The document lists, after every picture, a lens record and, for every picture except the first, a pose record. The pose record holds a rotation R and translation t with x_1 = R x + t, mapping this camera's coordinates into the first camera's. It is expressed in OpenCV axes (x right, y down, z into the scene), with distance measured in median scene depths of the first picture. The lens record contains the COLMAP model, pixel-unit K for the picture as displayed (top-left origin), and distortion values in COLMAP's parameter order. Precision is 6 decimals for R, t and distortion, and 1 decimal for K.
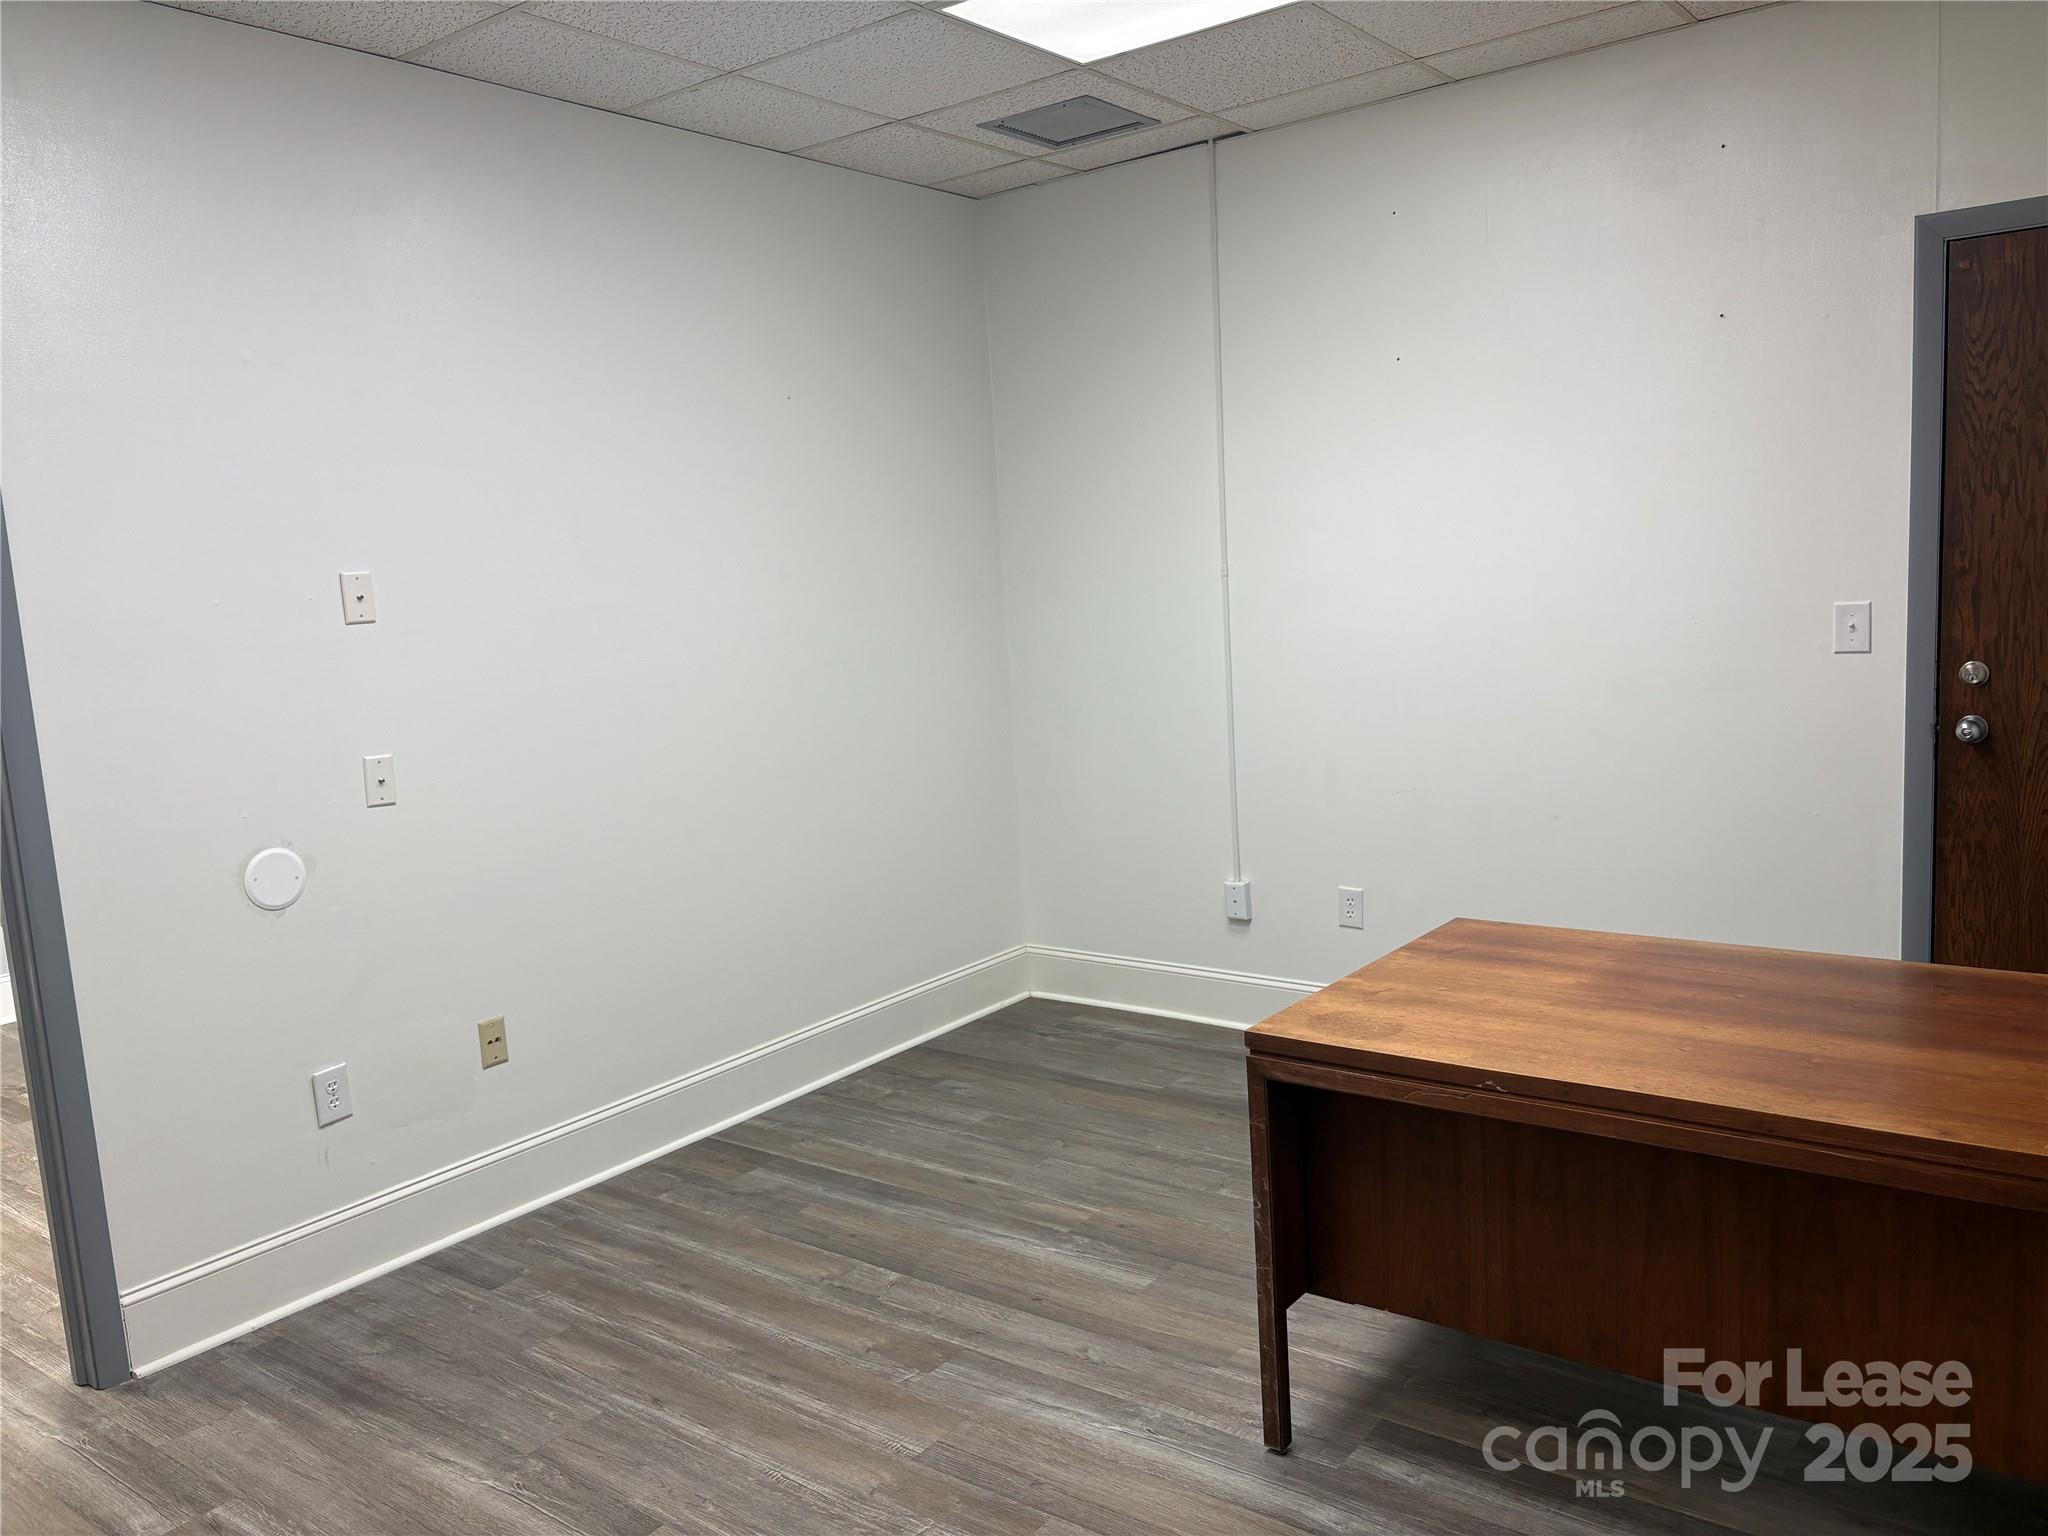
lens RADIAL K [[1538.1, 0, 1019.5], [0, 1538.1, 770.4], [0, 0, 1]] dist [0.013102, 0.001929]
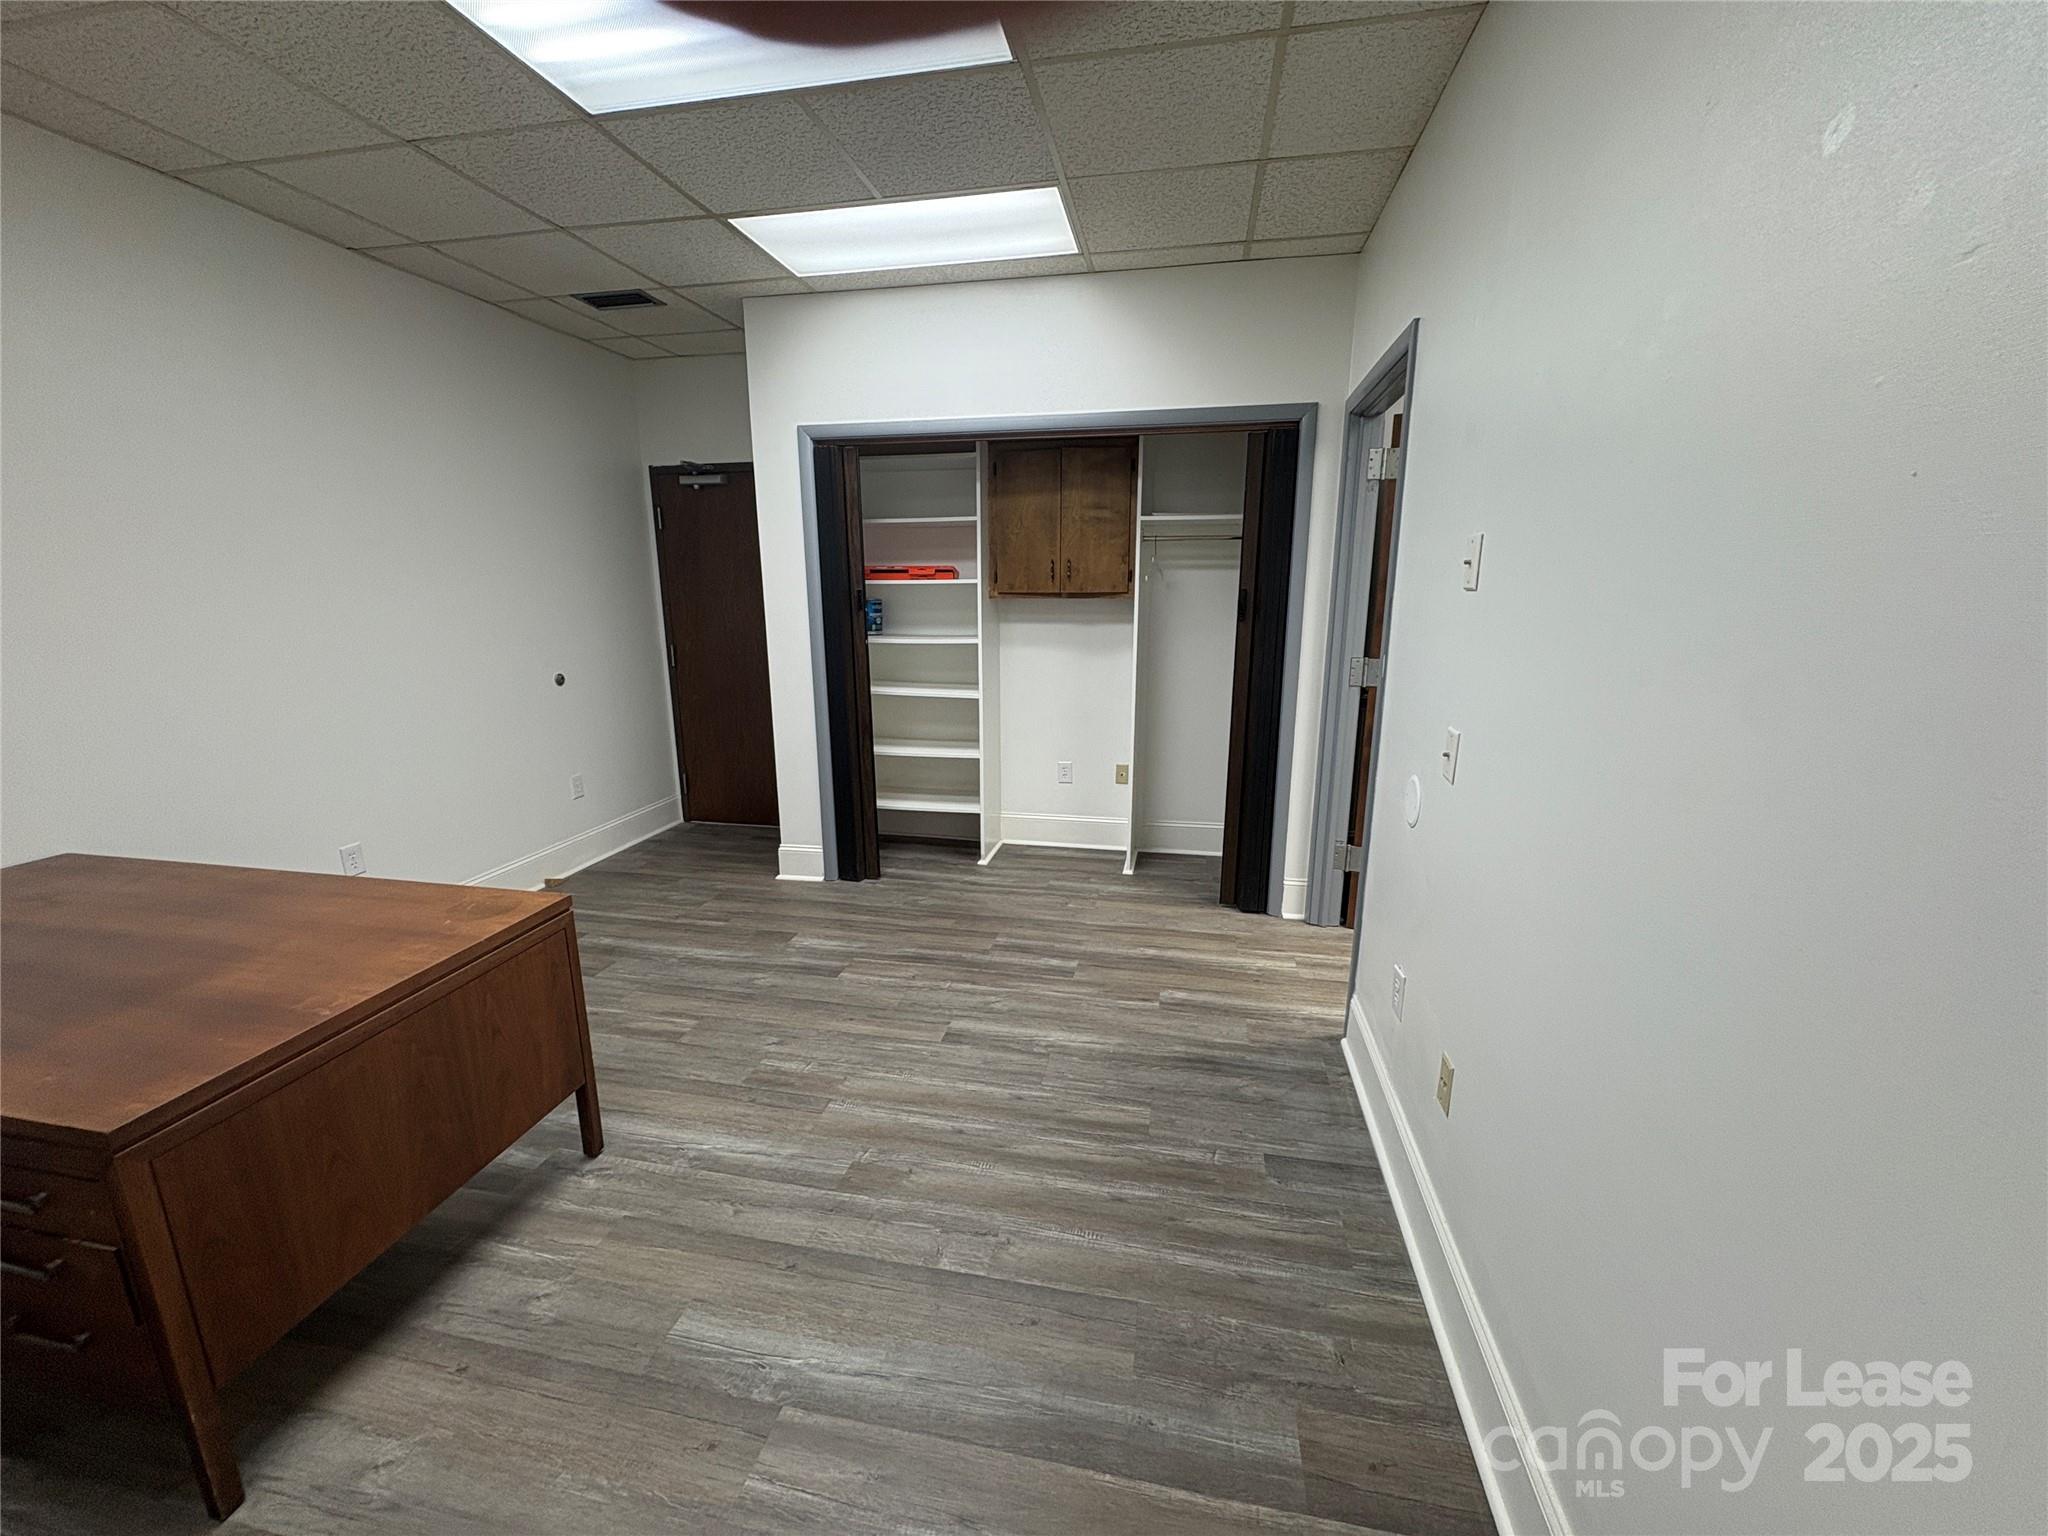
lens RADIAL K [[817.7, 0, 1011.5], [0, 817.7, 776.1], [0, 0, 1]] dist [0.012774, -0.000150]
pose [[-0.902928, 0.160411, -0.398734, 0.047727], [0.001087, 0.928588, 0.371110, -0.190706], [0.429790, 0.334653, -0.838623, 1.475431]]
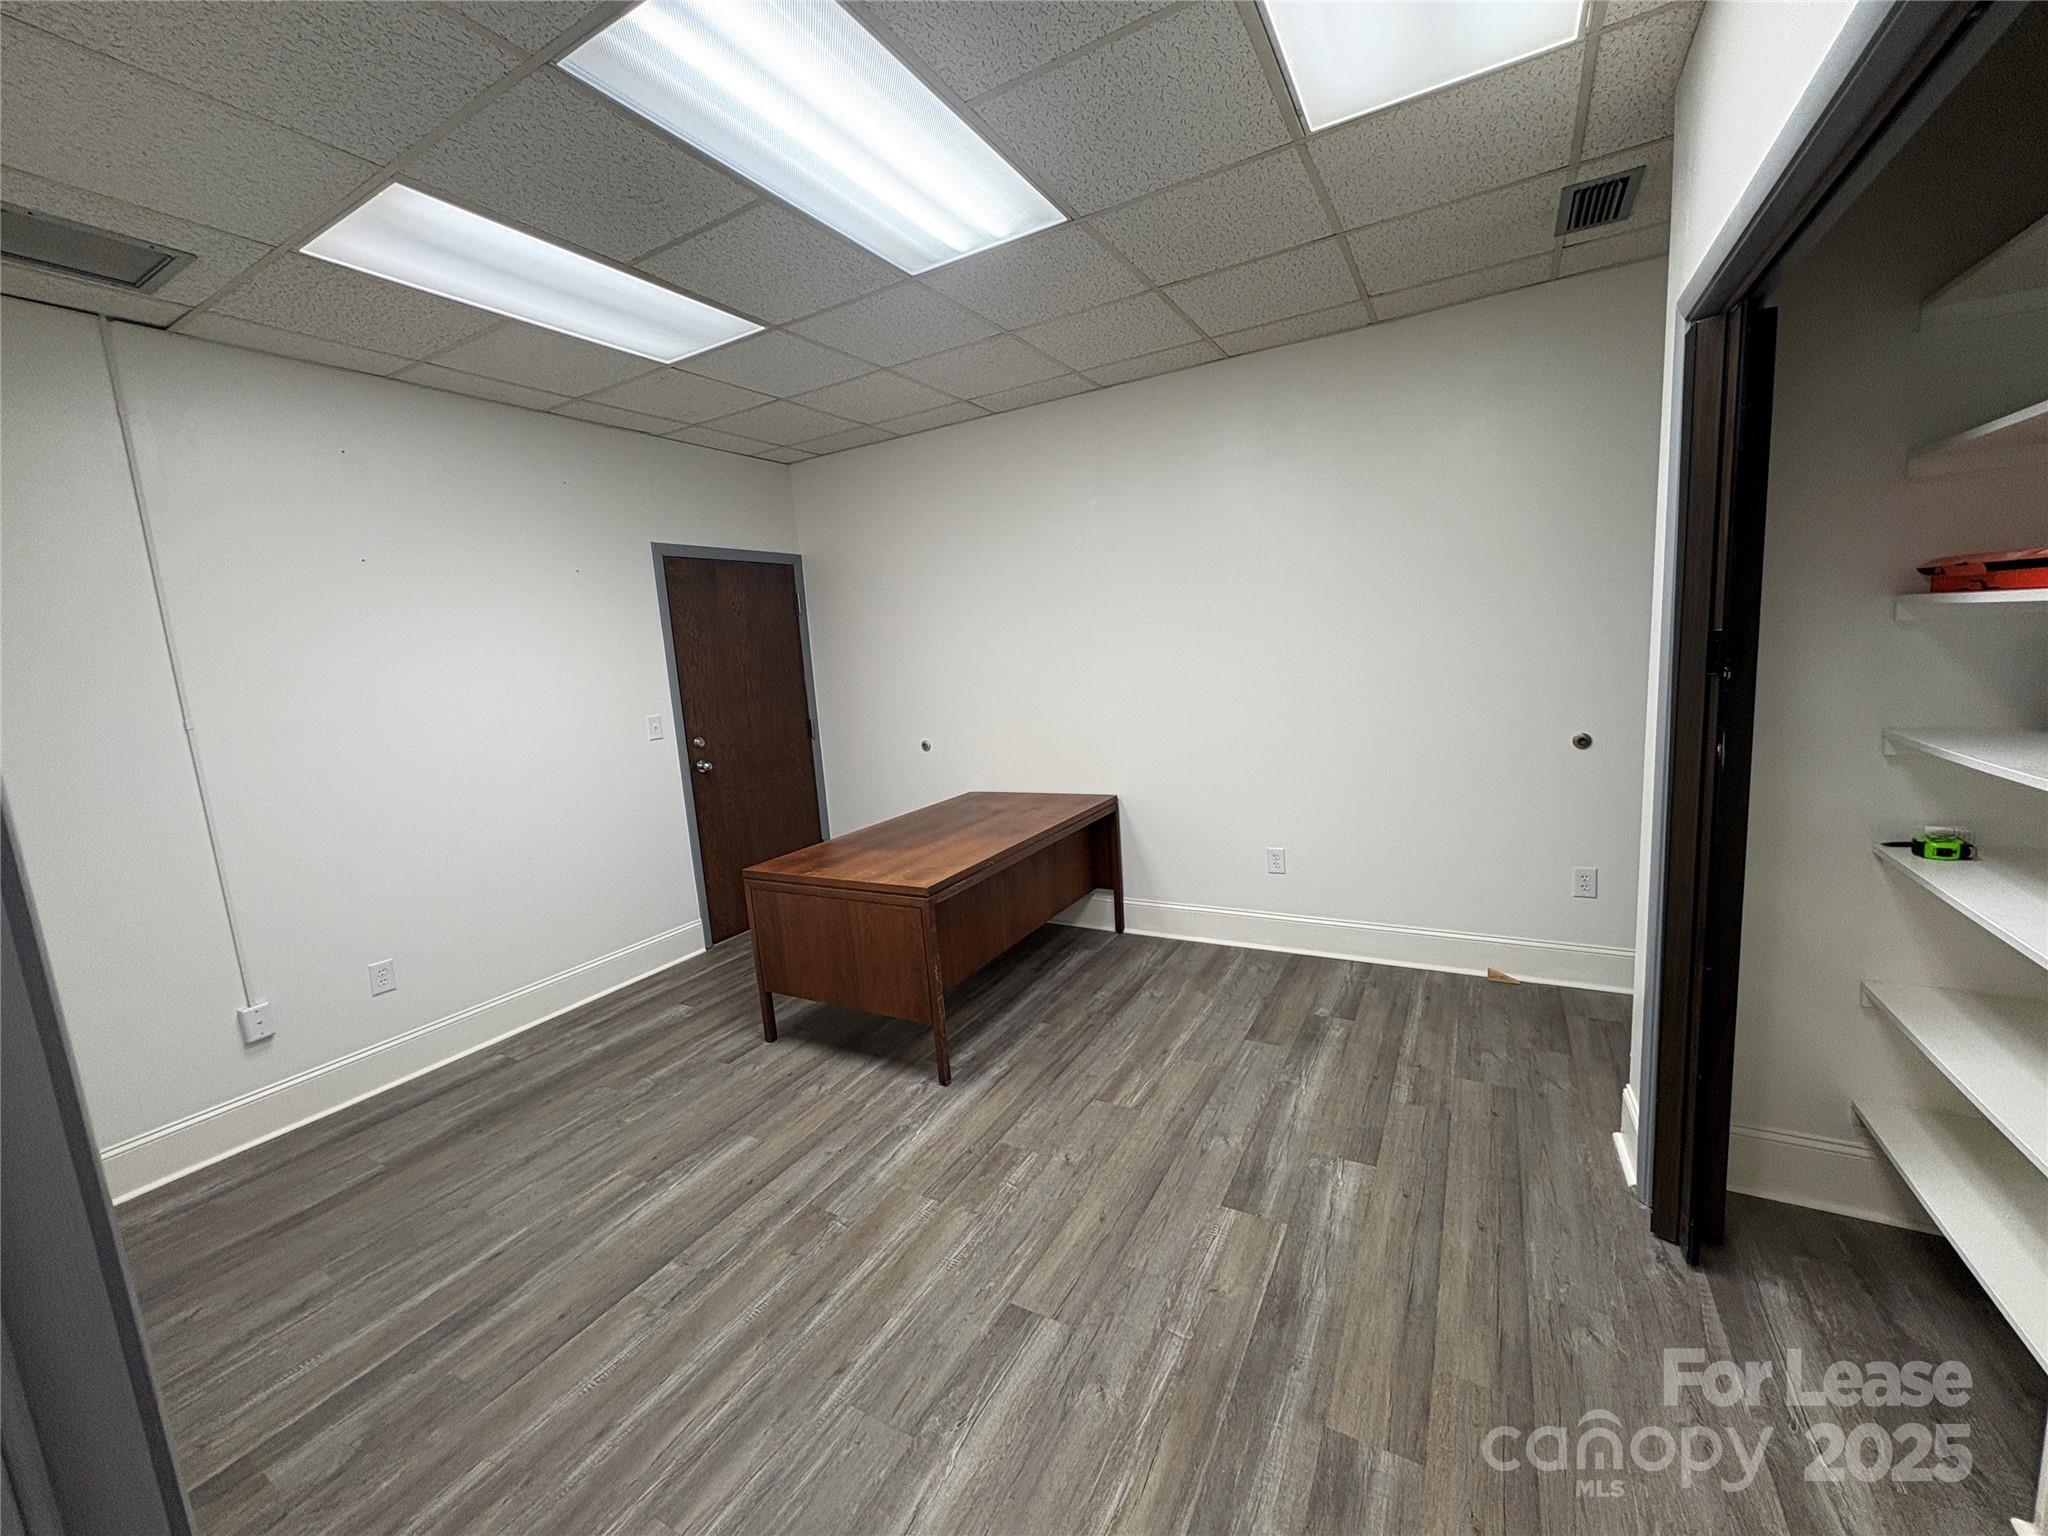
lens RADIAL K [[817.7, 0, 1011.5], [0, 817.7, 776.1], [0, 0, 1]] dist [0.012774, -0.000150]
pose [[-0.115284, -0.083923, 0.989781, -0.760139], [0.212743, 0.971218, 0.107128, -0.053445], [-0.970284, 0.222919, -0.094112, 0.777540]]
